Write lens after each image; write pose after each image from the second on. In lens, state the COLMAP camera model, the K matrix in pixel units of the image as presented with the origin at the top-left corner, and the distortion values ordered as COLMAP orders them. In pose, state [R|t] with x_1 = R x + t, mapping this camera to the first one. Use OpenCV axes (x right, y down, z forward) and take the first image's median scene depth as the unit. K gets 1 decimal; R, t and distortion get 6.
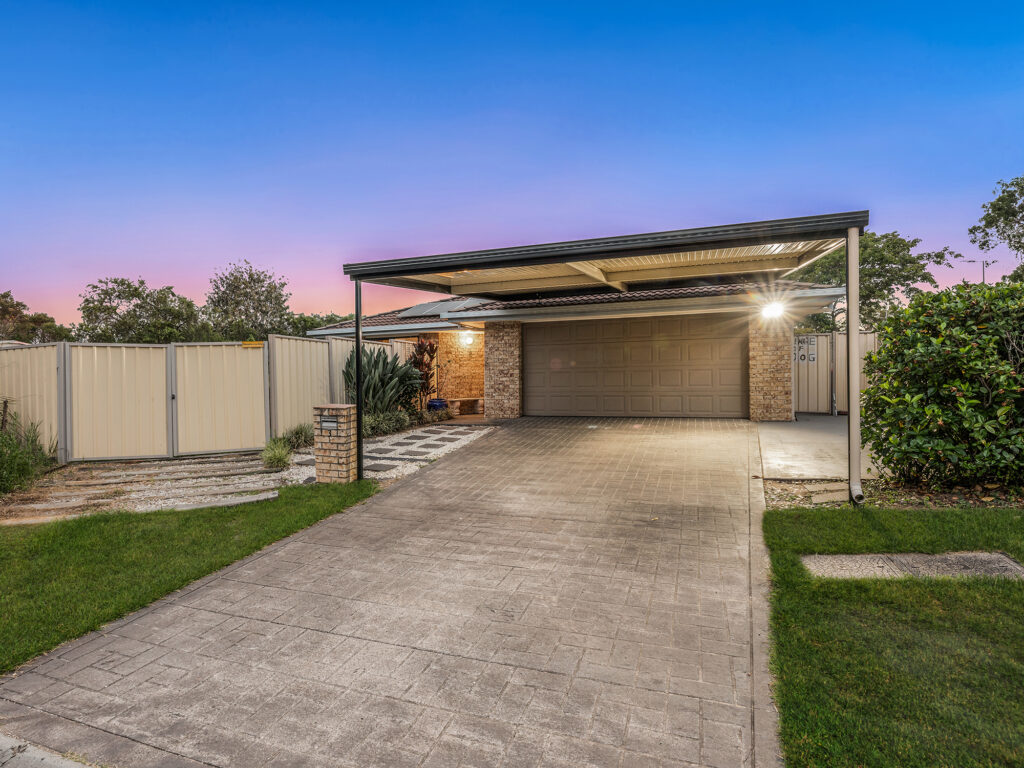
lens RADIAL K [[495.3, 0, 512.0], [0, 495.3, 384.0], [0, 0, 1]] dist [-0.001375, -0.000249]
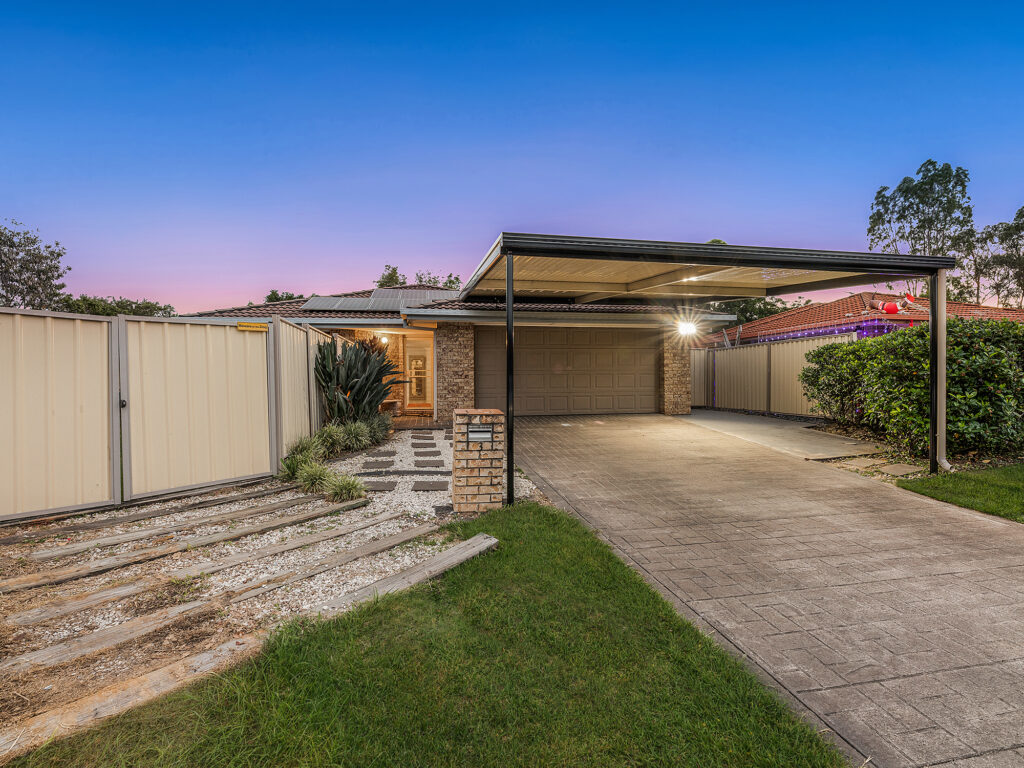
lens RADIAL K [[426.2, 0, 512.0], [0, 426.2, 384.0], [0, 0, 1]] dist [-0.002461, -0.000603]
pose [[0.878089, 0.003984, 0.478480, -0.636259], [-0.000548, 0.999973, -0.007321, 0.006283], [-0.478496, 0.006166, 0.878068, 0.386581]]
